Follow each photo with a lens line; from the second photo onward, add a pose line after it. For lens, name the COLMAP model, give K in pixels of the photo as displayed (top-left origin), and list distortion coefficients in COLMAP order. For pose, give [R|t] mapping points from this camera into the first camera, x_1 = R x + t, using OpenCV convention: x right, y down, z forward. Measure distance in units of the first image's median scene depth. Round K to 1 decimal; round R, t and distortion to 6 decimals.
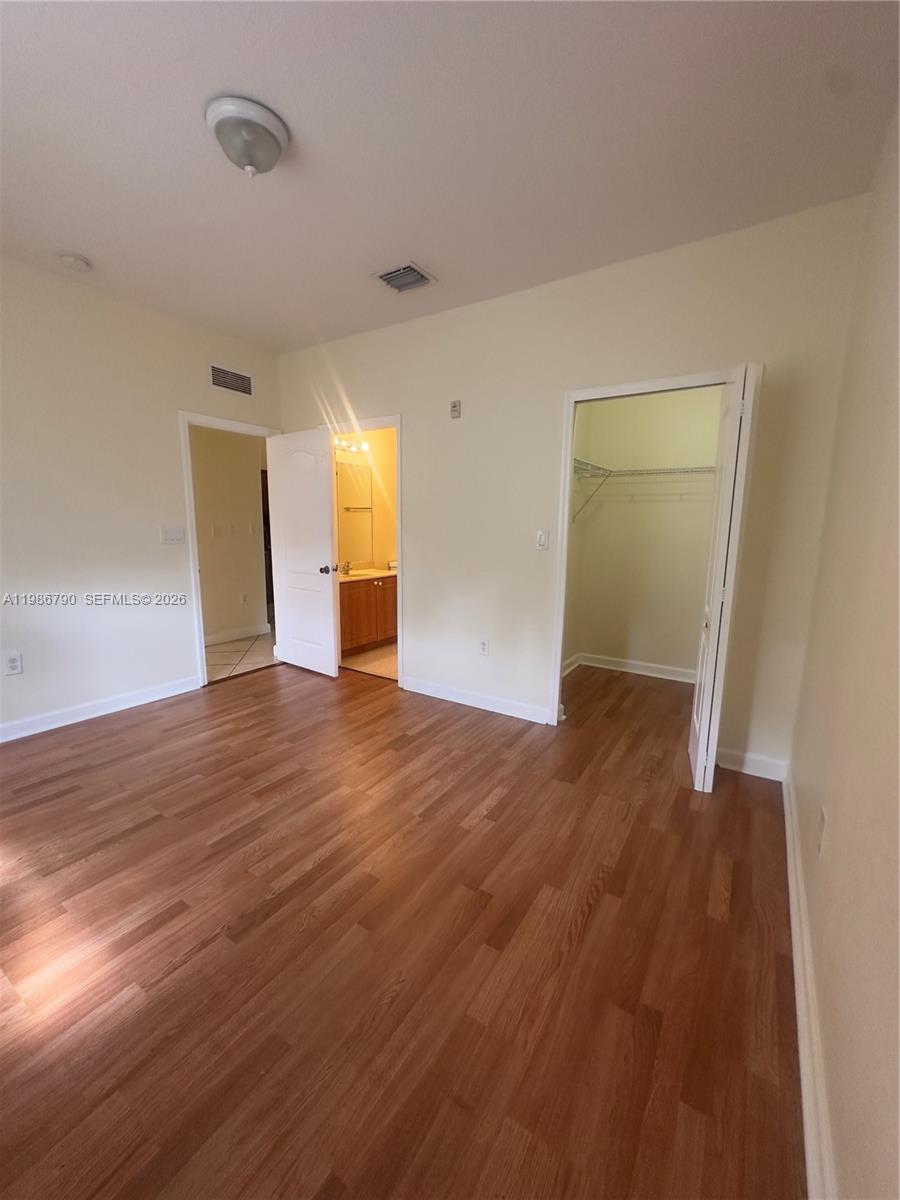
lens RADIAL K [[480.5, 0, 450.2], [0, 480.5, 599.0], [0, 0, 1]] dist [0.001472, 0.000422]
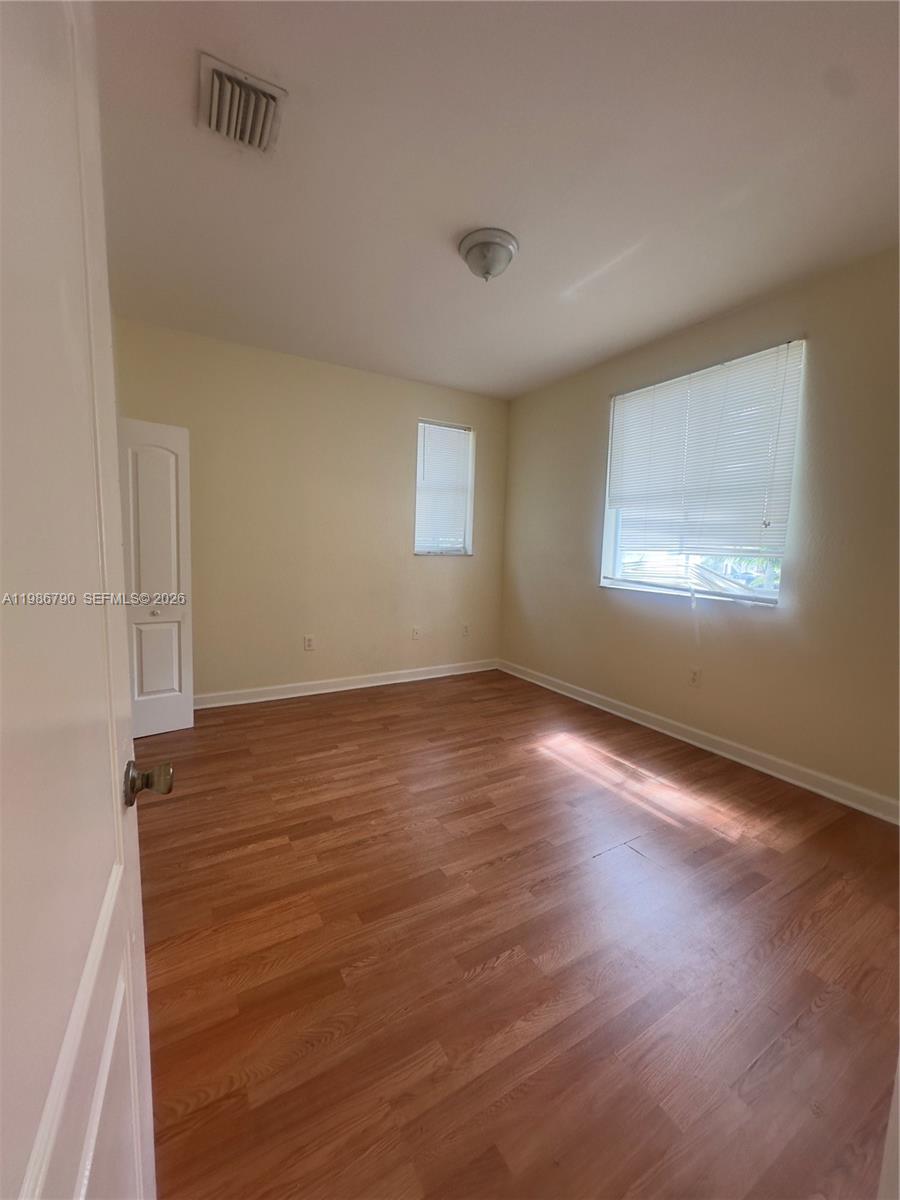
lens RADIAL K [[480.5, 0, 450.2], [0, 480.5, 599.0], [0, 0, 1]] dist [0.001472, 0.000422]
pose [[-0.894927, -0.084756, 0.438088, -0.774590], [0.035757, 0.965015, 0.259744, -0.306253], [-0.444777, 0.248116, -0.860588, 1.903817]]
